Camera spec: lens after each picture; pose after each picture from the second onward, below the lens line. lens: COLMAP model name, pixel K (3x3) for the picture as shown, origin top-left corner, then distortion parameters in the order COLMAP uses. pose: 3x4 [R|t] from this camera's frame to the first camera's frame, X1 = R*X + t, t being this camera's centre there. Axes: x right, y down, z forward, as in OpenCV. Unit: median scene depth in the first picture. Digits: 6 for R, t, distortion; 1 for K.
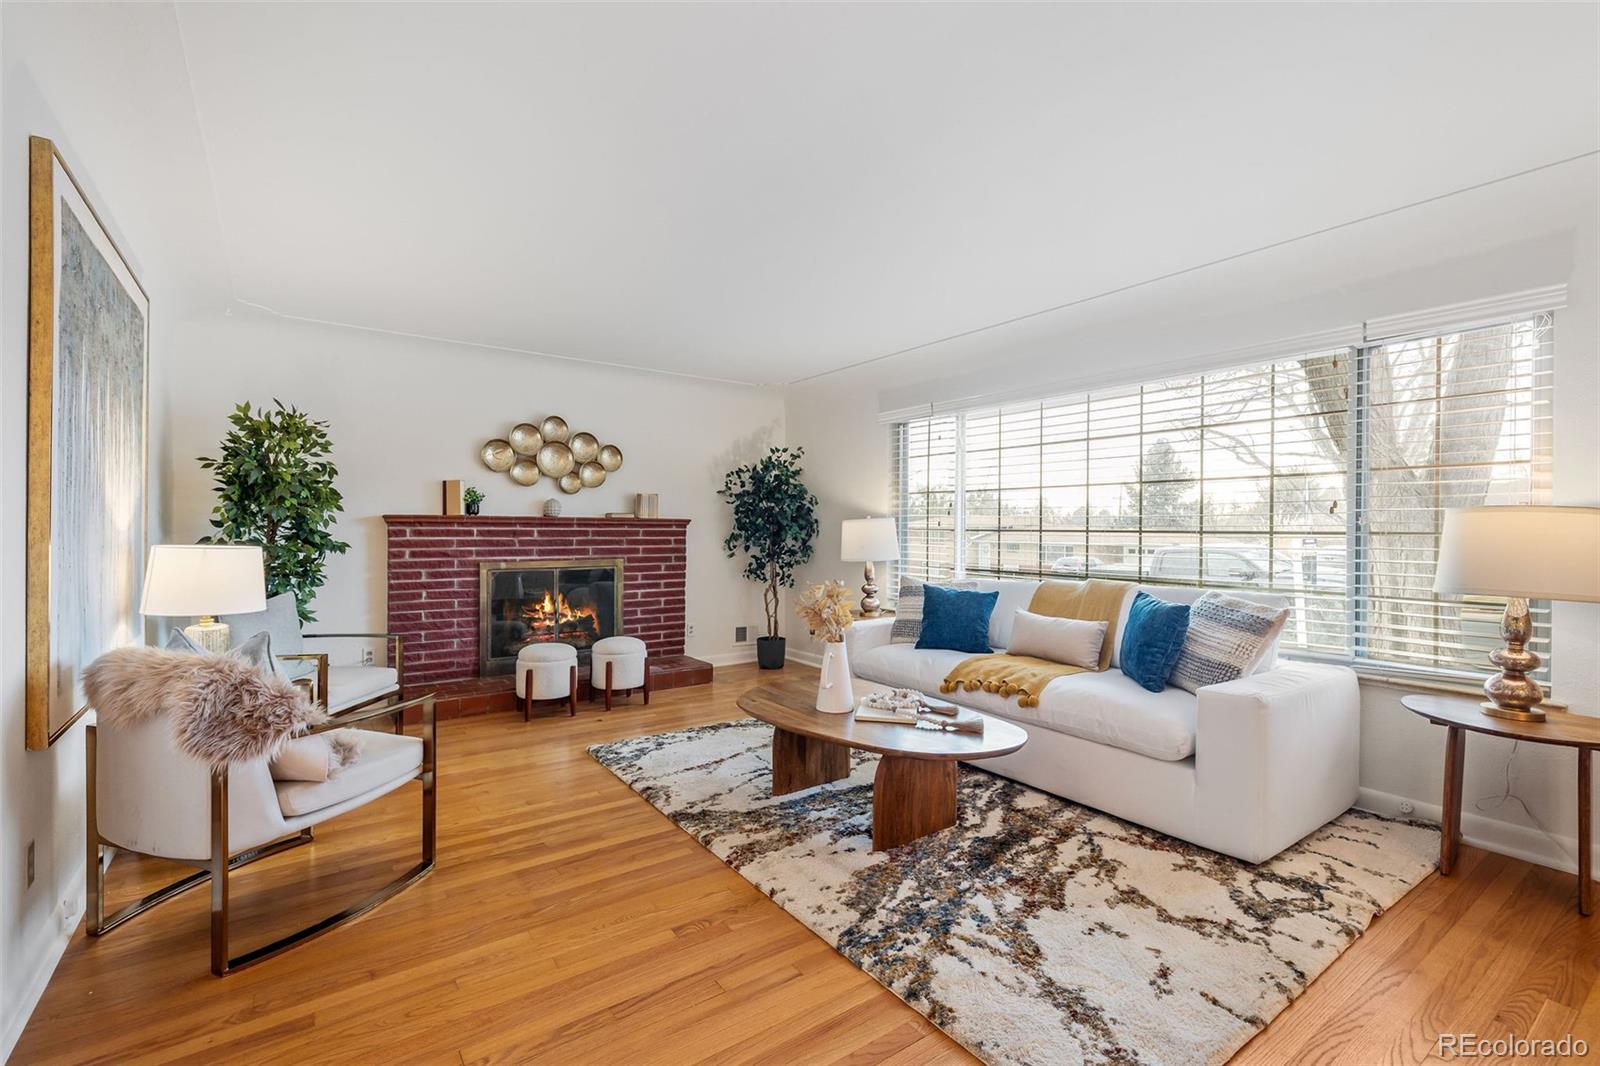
lens RADIAL K [[703.9, 0, 801.7], [0, 703.9, 528.0], [0, 0, 1]] dist [0.001099, 0.000079]
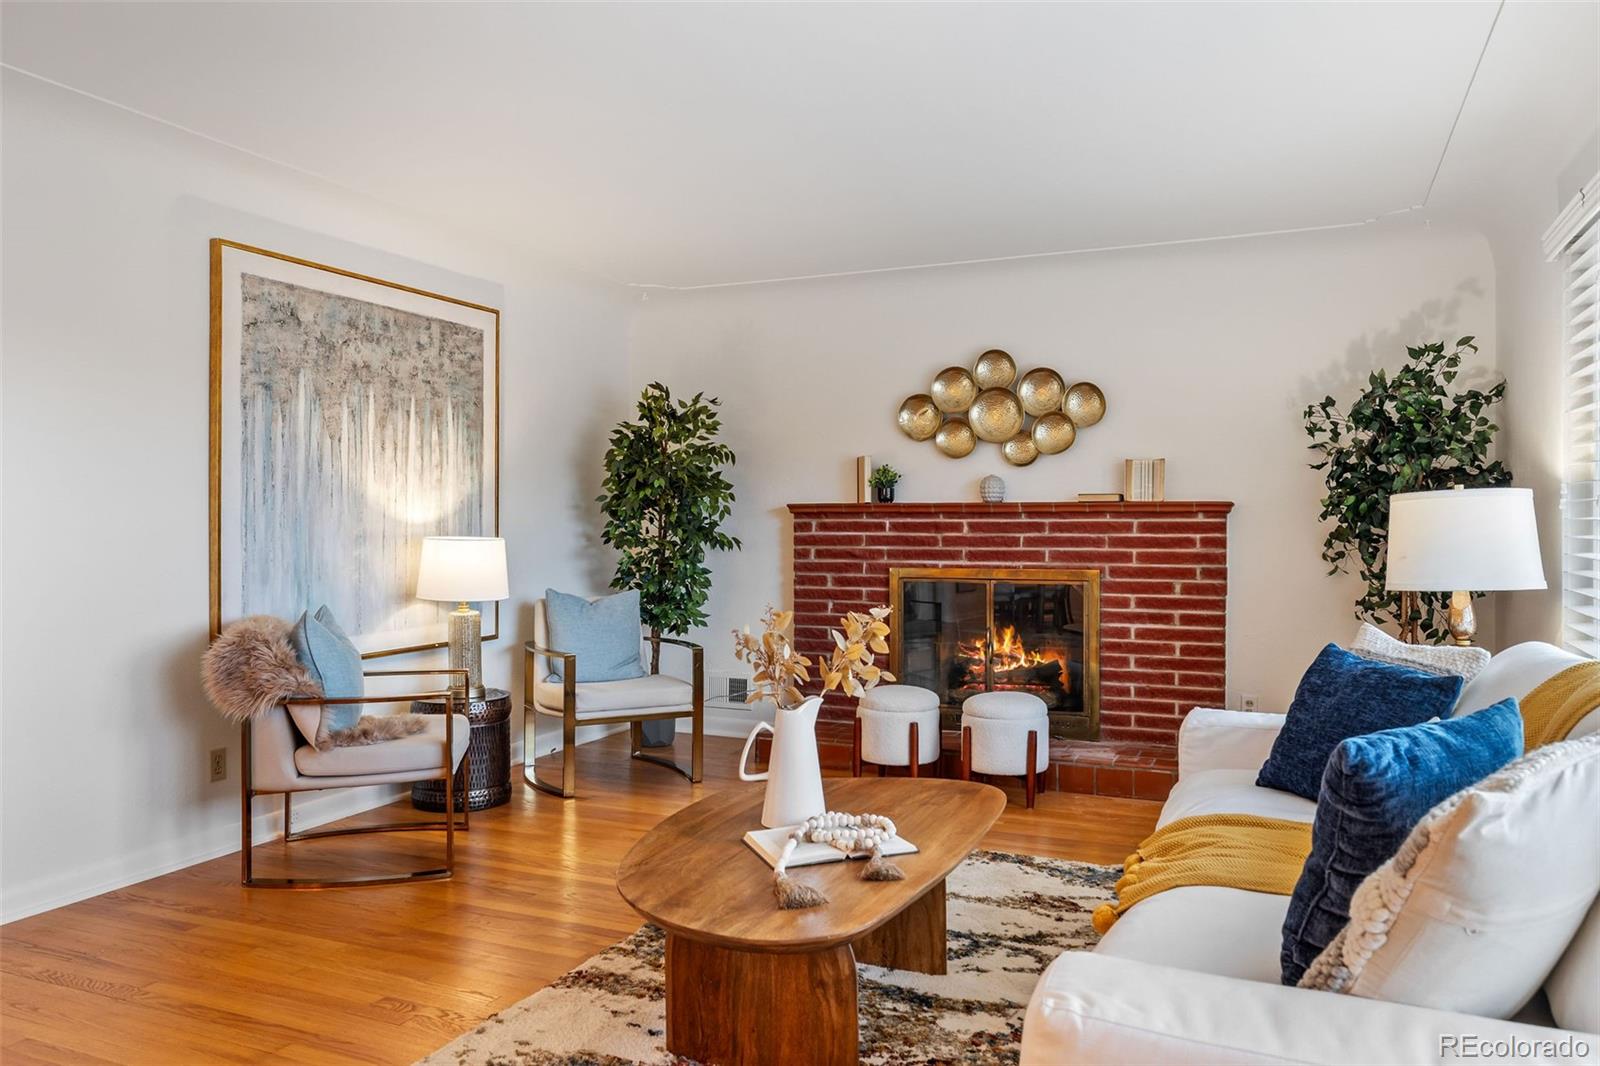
lens RADIAL K [[1165.3, 0, 790.3], [0, 1165.3, 513.2], [0, 0, 1]] dist [-0.000468, 0.001390]
pose [[0.498908, -0.011422, -0.866580, 0.559274], [0.004674, 0.999934, -0.010489, 0.005643], [0.866642, 0.001183, 0.498928, 0.321925]]
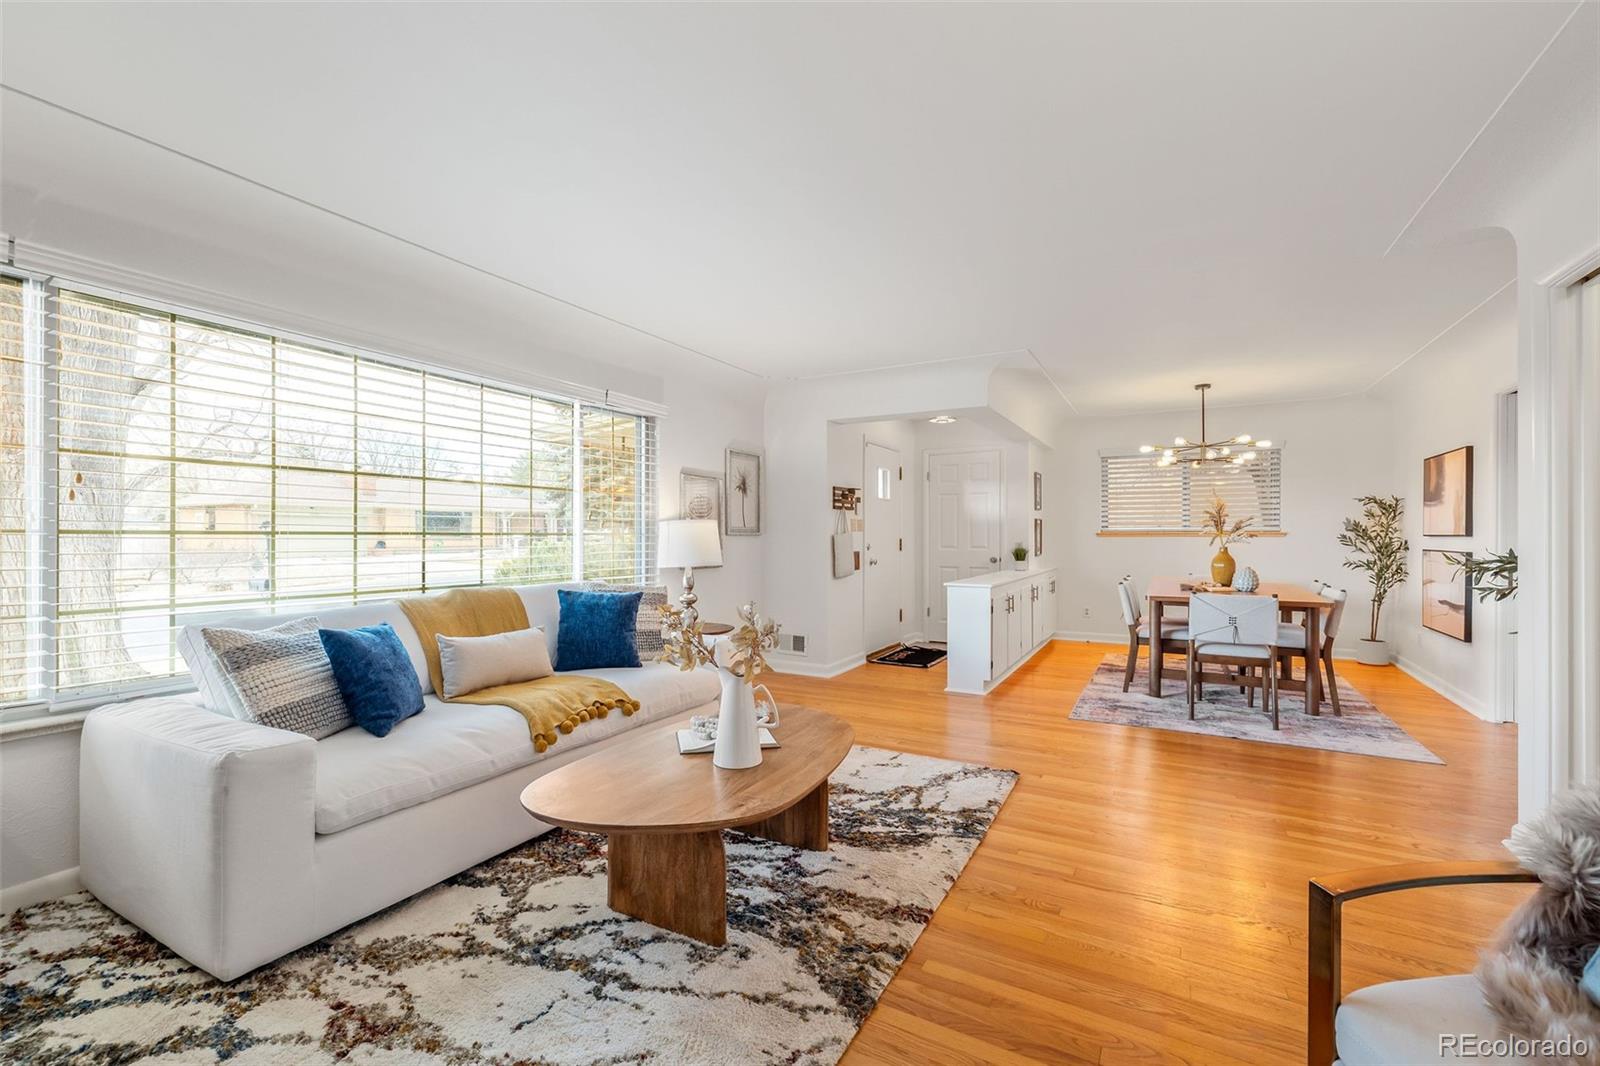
lens RADIAL K [[669.9, 0, 796.7], [0, 669.9, 536.1], [0, 0, 1]] dist [0.001049, 0.000008]
pose [[-0.417789, -0.007557, 0.908513, -0.410394], [-0.004614, 0.999970, 0.006196, 0.001206], [-0.908532, -0.001603, -0.417811, 0.786256]]
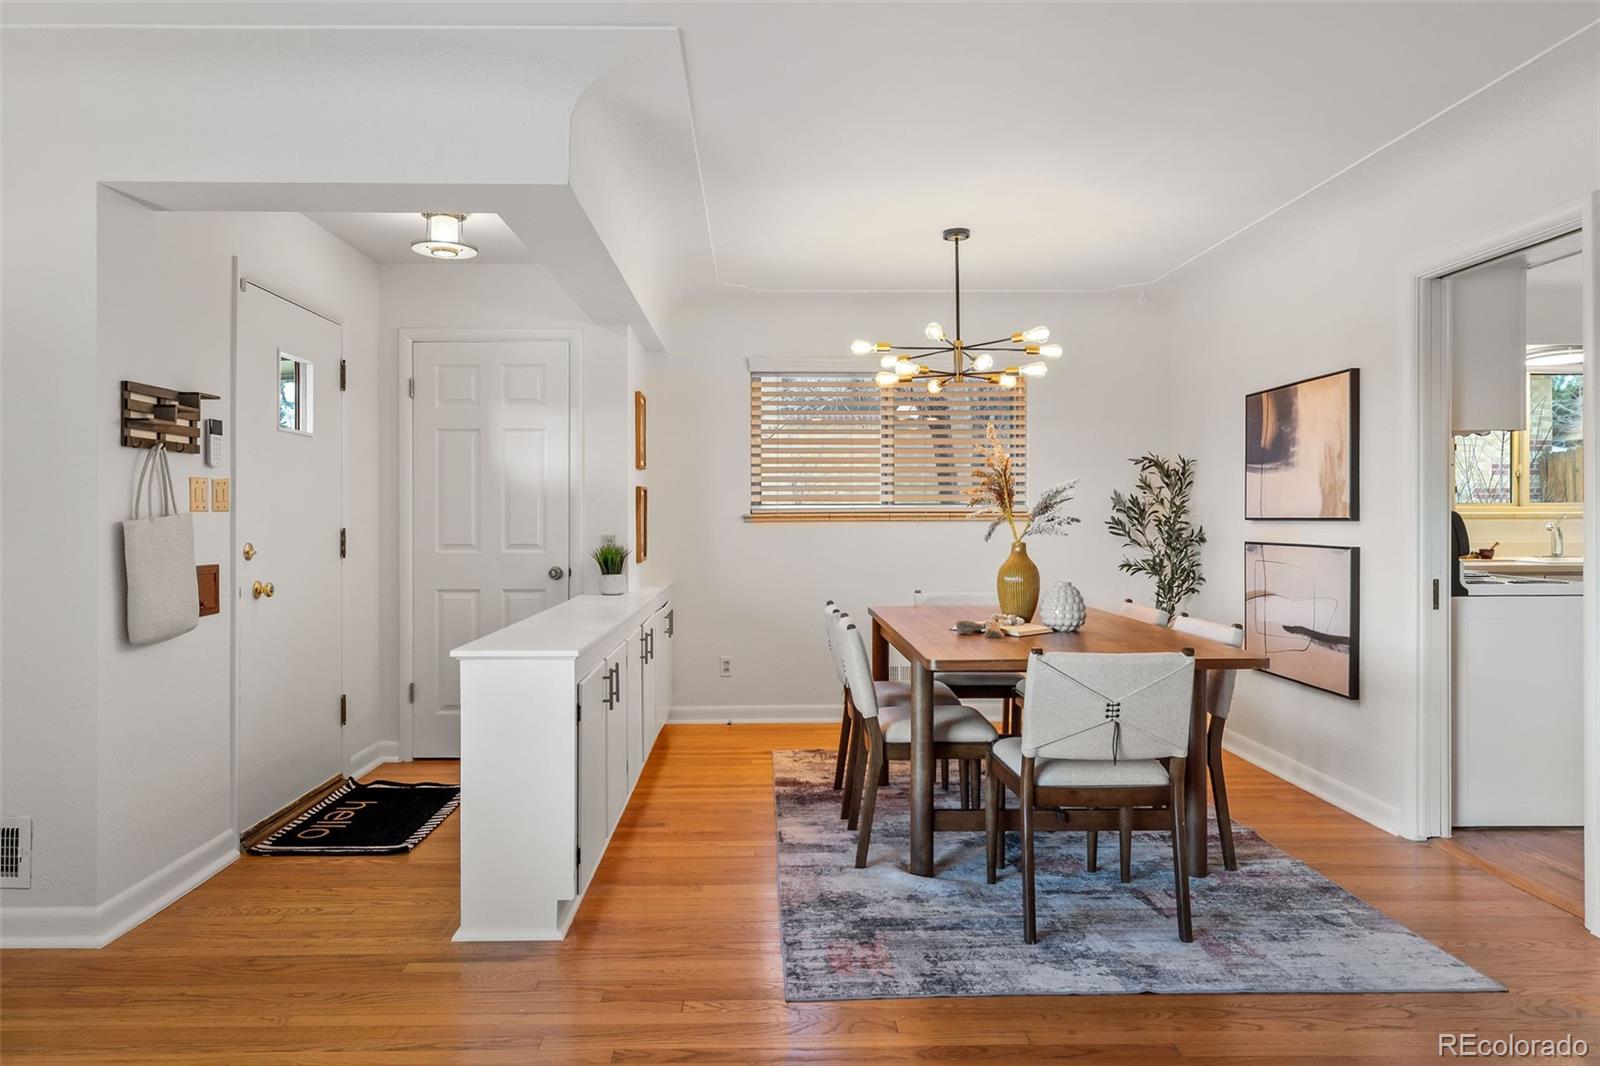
lens RADIAL K [[1036.1, 0, 774.5], [0, 1036.1, 516.2], [0, 0, 1]] dist [-0.002275, 0.001078]
pose [[-0.818414, -0.003626, 0.574618, -0.038259], [-0.004409, 0.999990, 0.000031, 0.001328], [-0.574612, -0.002508, -0.818422, 0.511968]]
